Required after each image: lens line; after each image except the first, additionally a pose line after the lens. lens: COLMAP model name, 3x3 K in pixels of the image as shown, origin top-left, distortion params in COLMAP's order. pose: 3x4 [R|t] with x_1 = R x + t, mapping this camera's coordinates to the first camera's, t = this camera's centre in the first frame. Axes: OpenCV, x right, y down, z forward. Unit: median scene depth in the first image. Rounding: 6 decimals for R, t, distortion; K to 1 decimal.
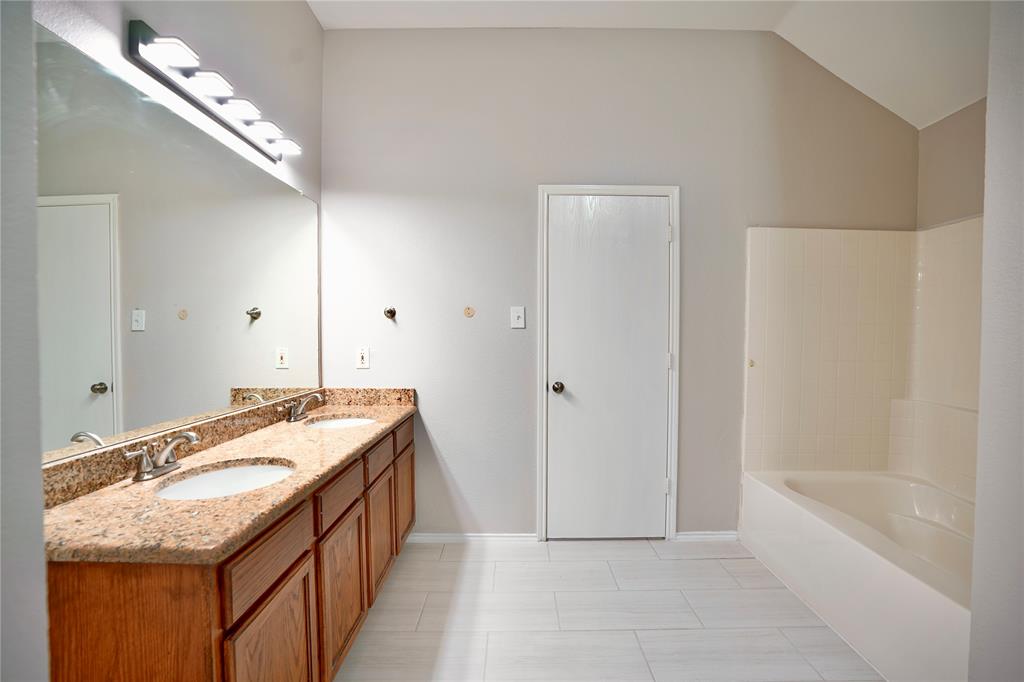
lens RADIAL K [[466.7, 0, 514.9], [0, 466.7, 343.3], [0, 0, 1]] dist [-0.067908, 0.024930]
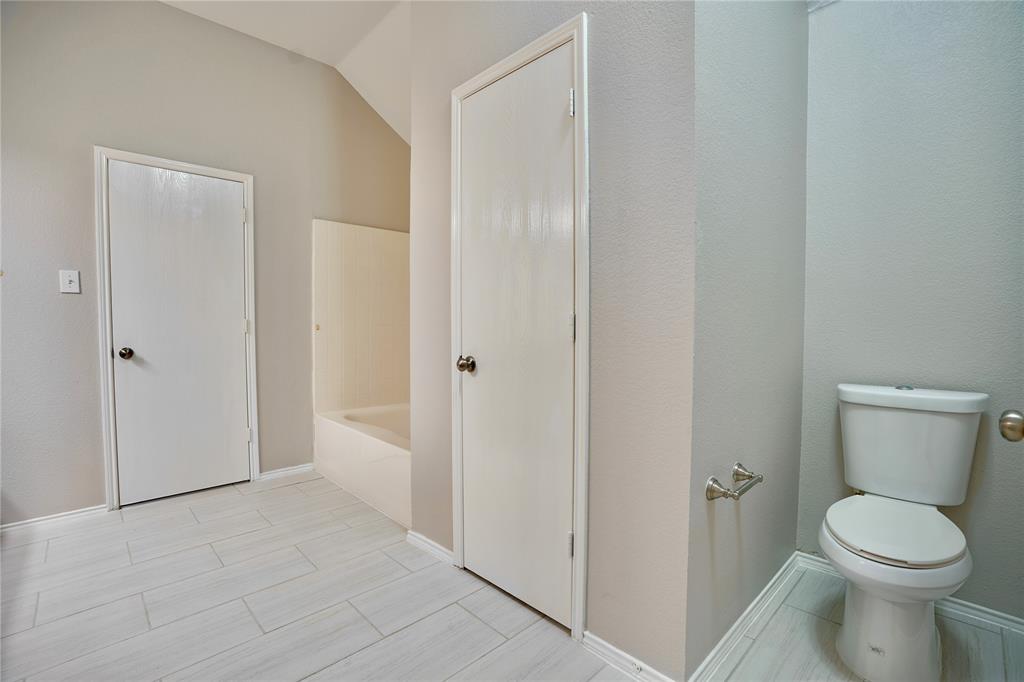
lens RADIAL K [[466.7, 0, 514.9], [0, 466.7, 343.3], [0, 0, 1]] dist [-0.067908, 0.024930]
pose [[0.716921, -0.031443, 0.696445, 0.018978], [0.012849, 0.999409, 0.031894, 0.052895], [-0.697036, -0.013917, 0.716901, -0.284878]]
